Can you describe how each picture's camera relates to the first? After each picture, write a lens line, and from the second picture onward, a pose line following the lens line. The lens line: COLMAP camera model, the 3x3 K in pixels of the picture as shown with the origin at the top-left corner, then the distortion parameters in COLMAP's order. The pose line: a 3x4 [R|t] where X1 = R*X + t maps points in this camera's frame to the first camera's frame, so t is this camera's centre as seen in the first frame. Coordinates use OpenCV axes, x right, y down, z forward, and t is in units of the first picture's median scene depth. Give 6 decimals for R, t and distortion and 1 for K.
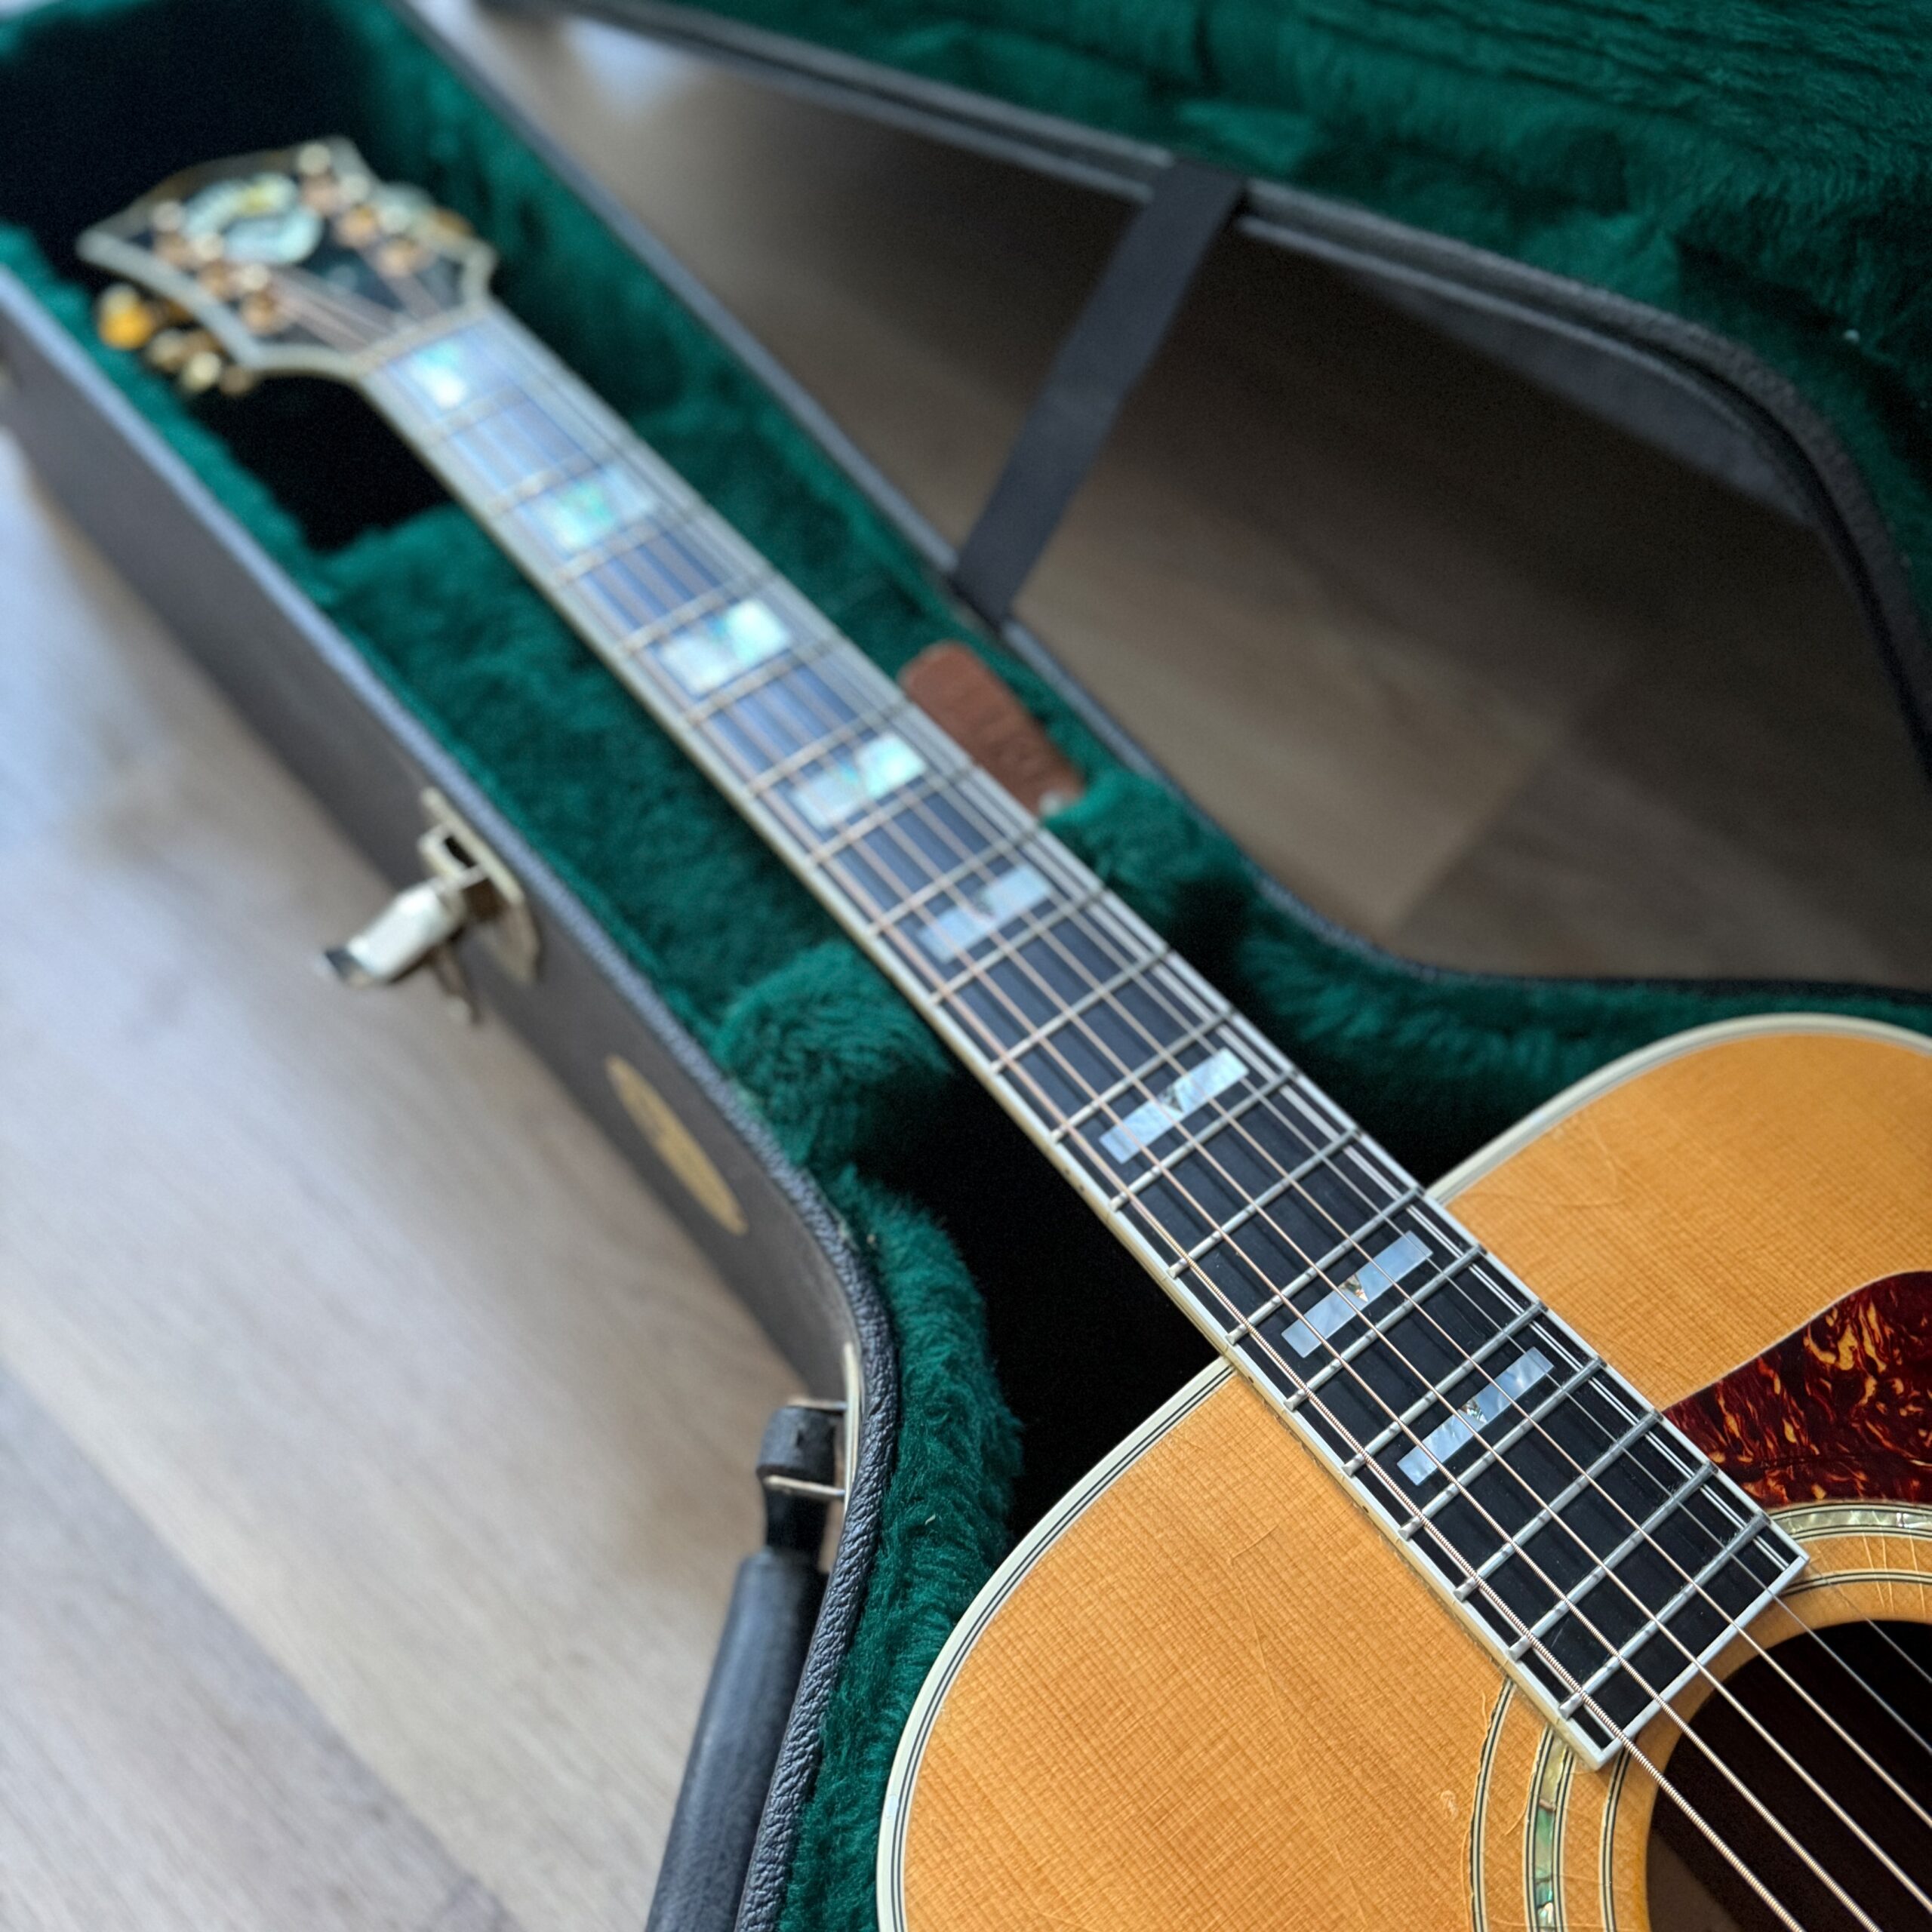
lens RADIAL K [[1819.0, 0, 966.0], [0, 1819.0, 966.0], [0, 0, 1]] dist [0.158819, -0.410127]
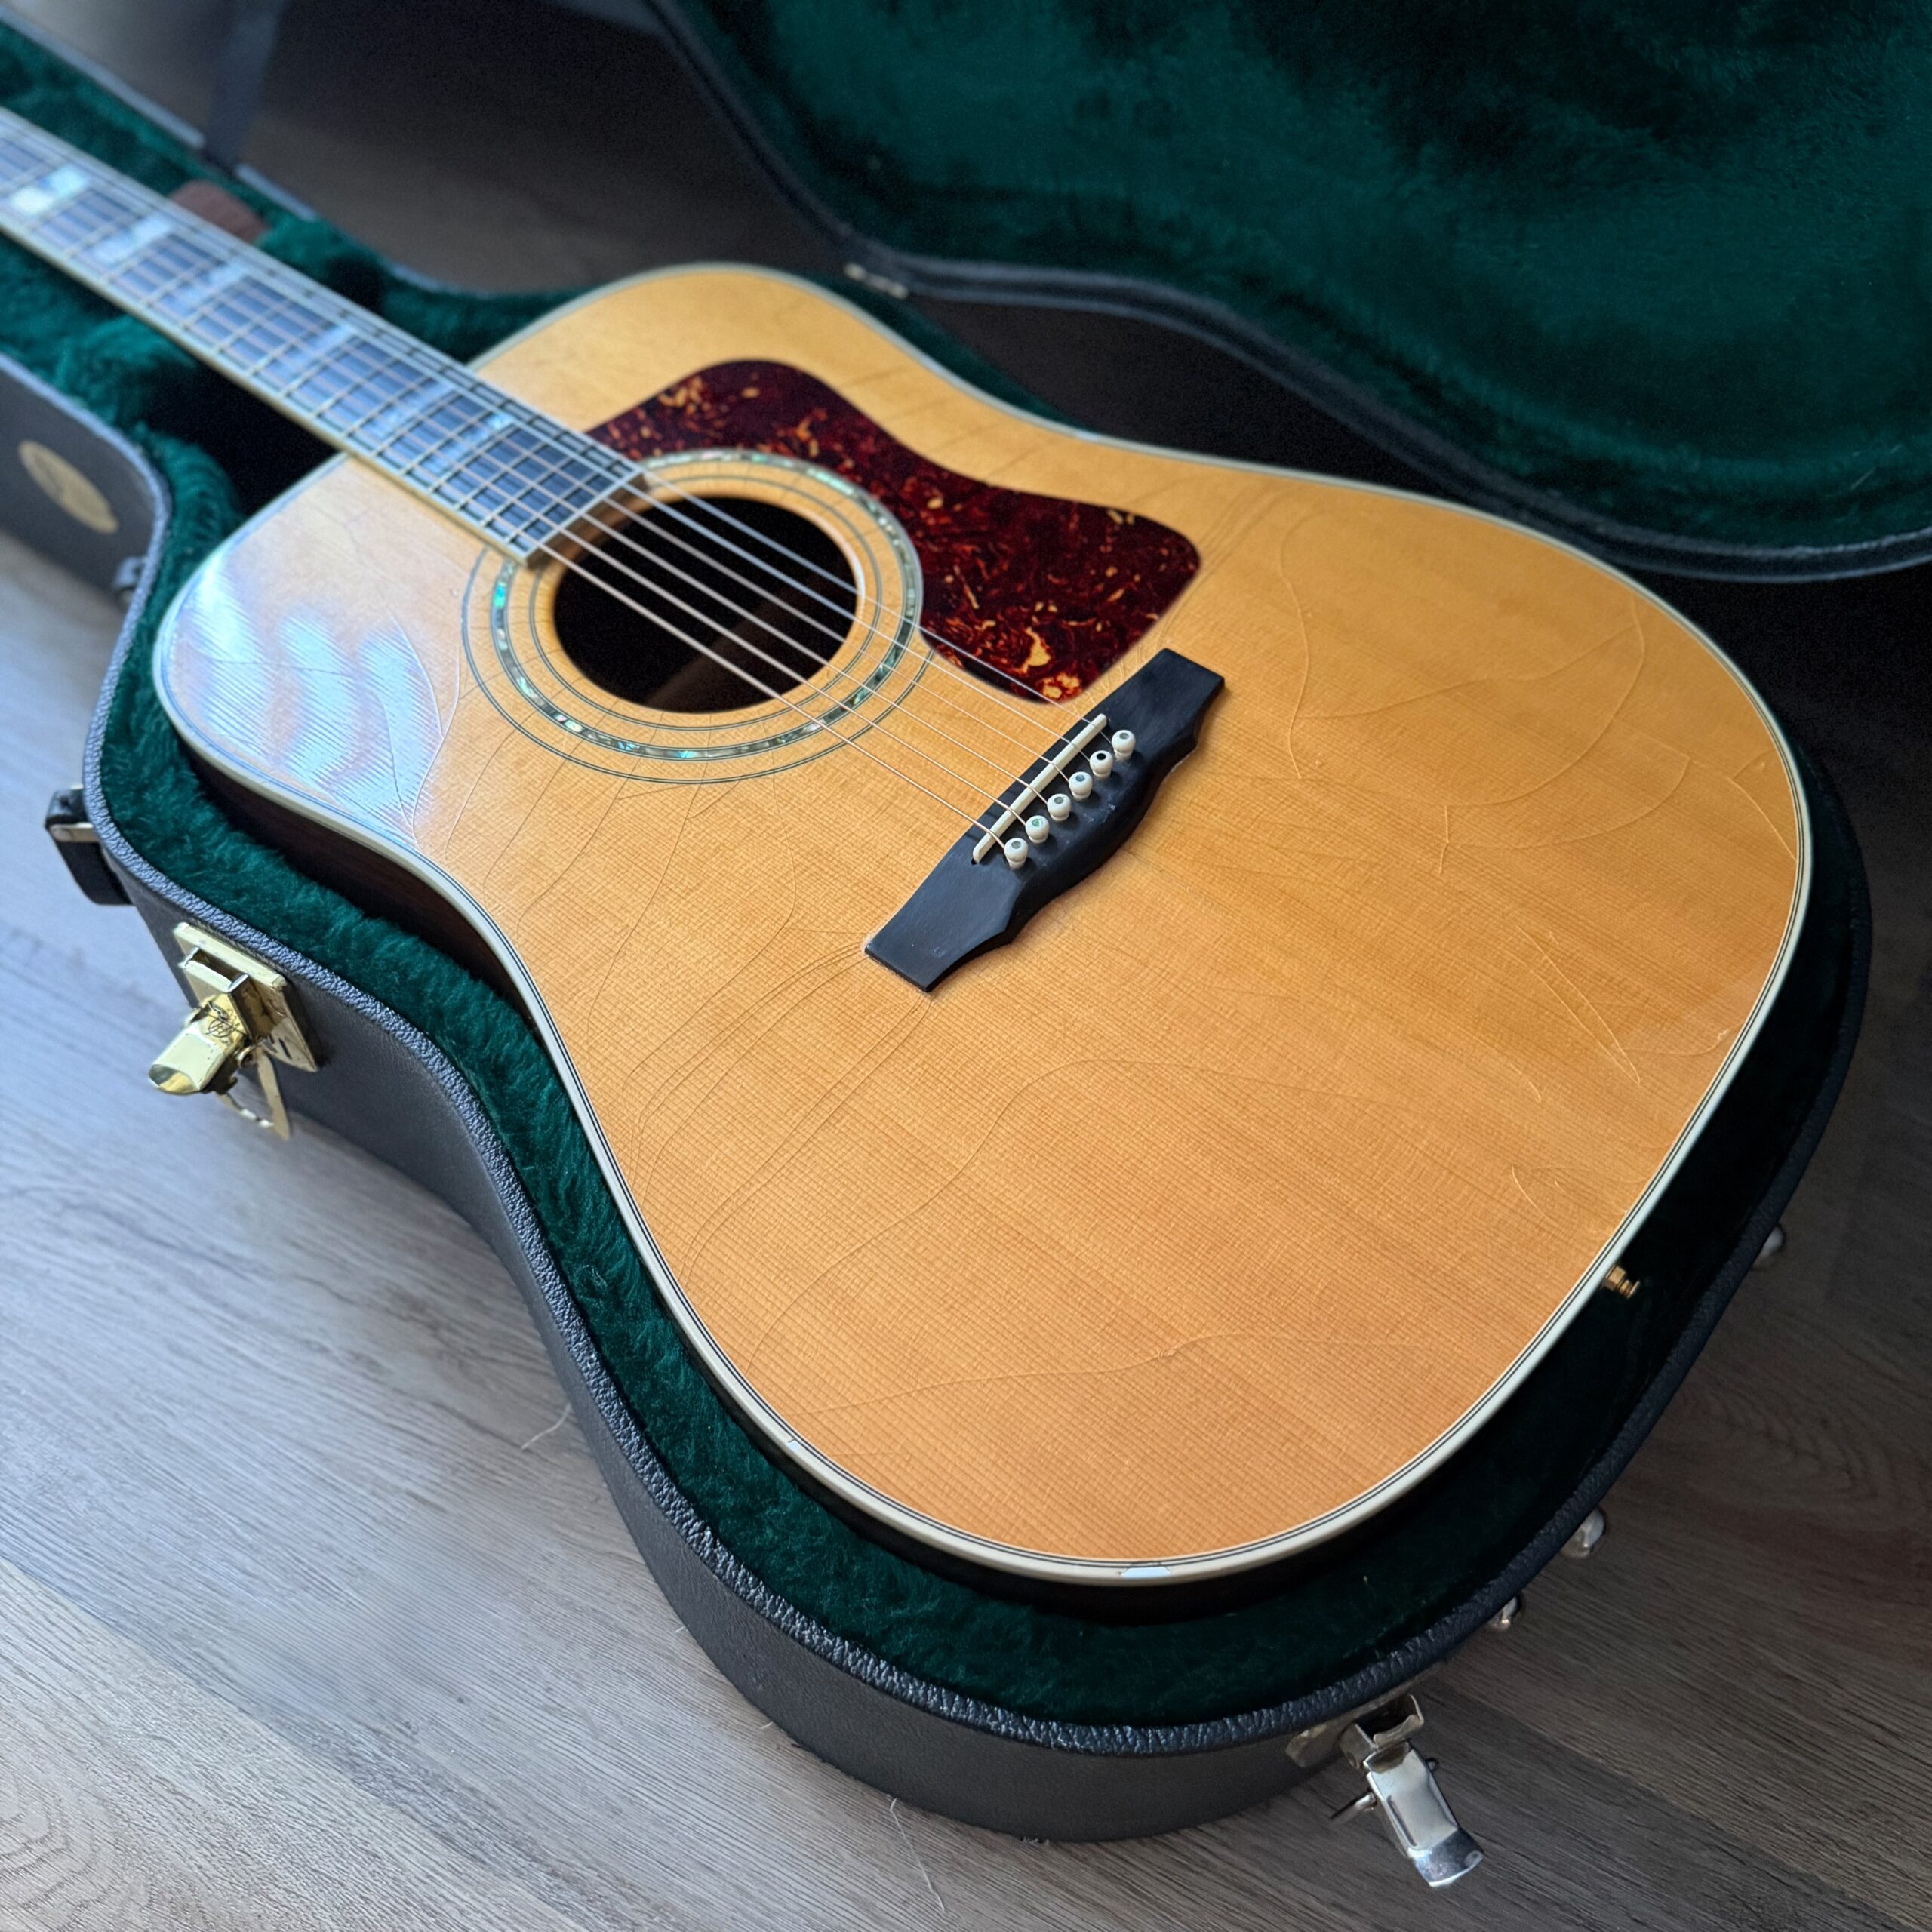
lens RADIAL K [[1771.8, 0, 955.3], [0, 1771.8, 988.5], [0, 0, 1]] dist [0.131549, -0.293310]
pose [[0.974249, -0.183907, 0.130452, 0.346234], [0.184638, 0.982785, 0.006575, 0.724384], [-0.129416, 0.017680, 0.991433, -0.718105]]
